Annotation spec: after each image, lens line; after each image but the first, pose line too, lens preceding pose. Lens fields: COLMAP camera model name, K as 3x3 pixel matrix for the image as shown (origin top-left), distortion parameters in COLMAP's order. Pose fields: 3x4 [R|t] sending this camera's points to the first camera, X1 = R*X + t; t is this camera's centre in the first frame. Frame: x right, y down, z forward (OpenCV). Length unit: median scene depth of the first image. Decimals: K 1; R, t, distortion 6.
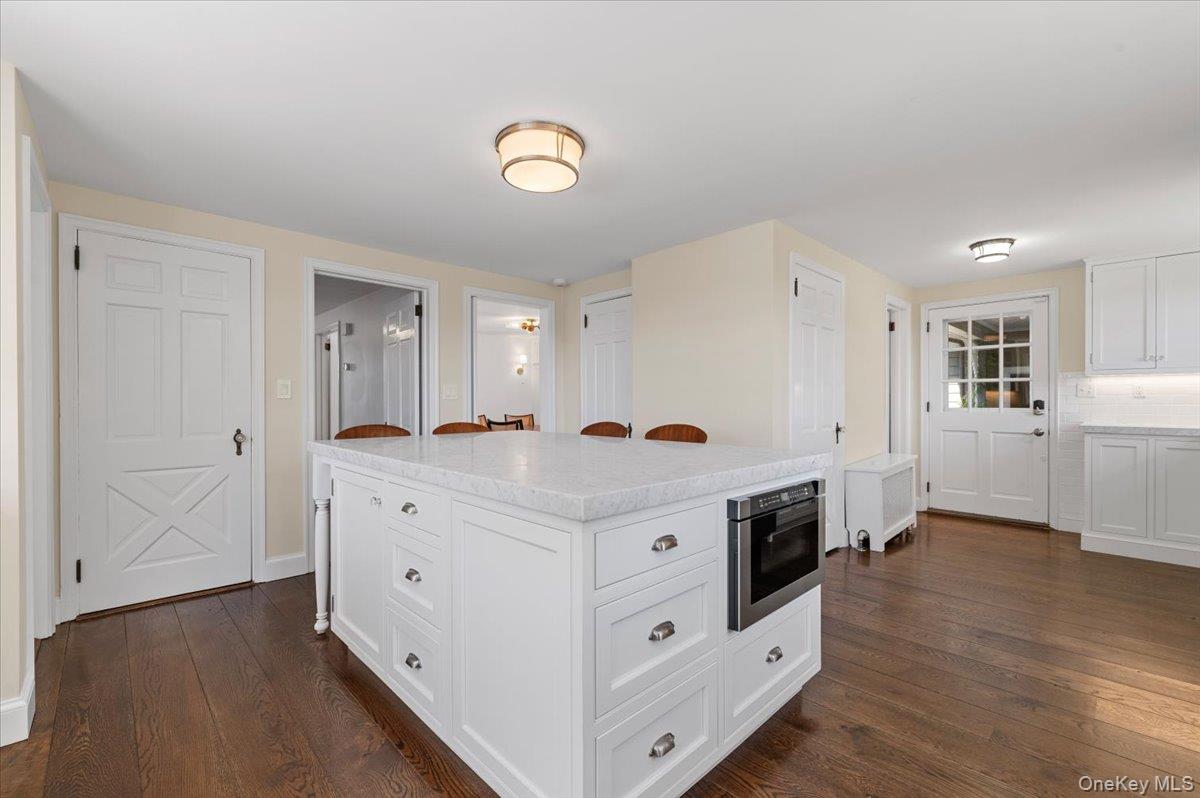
lens RADIAL K [[514.3, 0, 601.1], [0, 514.3, 400.2], [0, 0, 1]] dist [-0.000140, 0.000278]
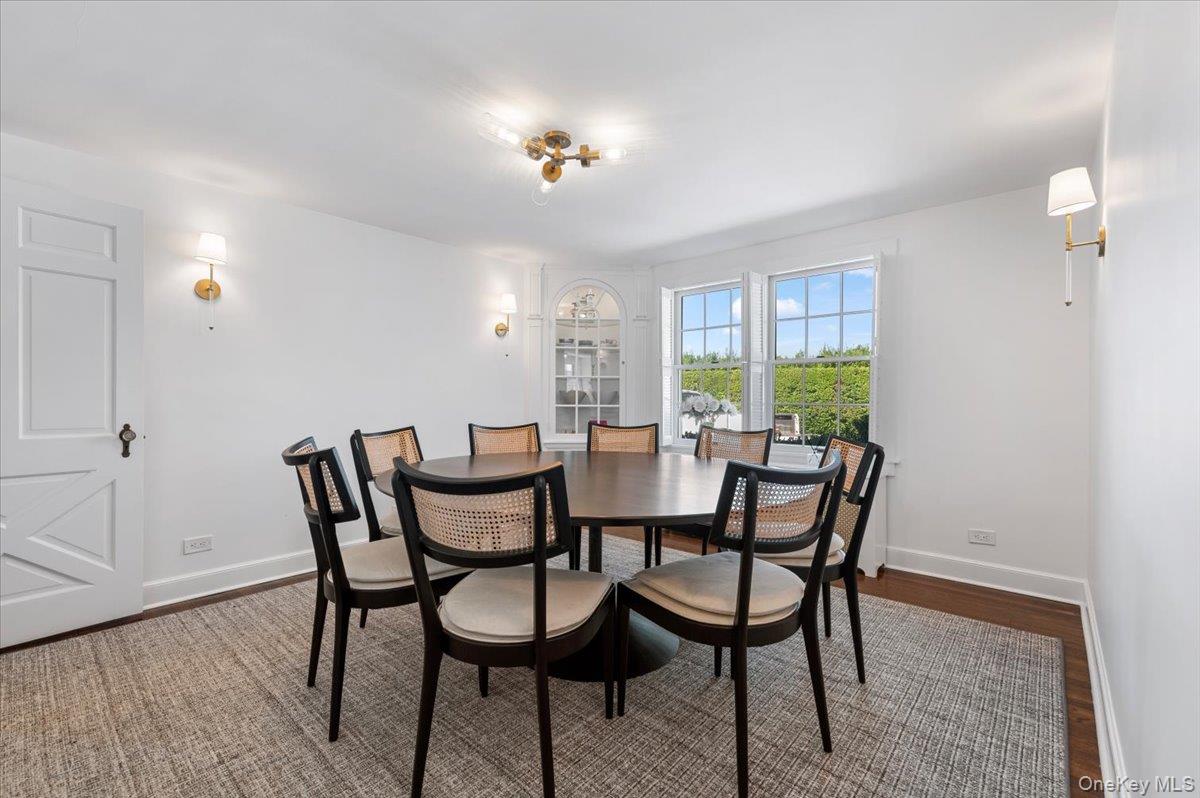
lens RADIAL K [[514.3, 0, 601.1], [0, 514.3, 400.2], [0, 0, 1]] dist [-0.000140, 0.000278]
pose [[0.997556, 0.011462, 0.068921, -0.065759], [-0.012327, 0.999850, 0.012145, 0.001461], [-0.068771, -0.012965, 0.997548, 0.348575]]
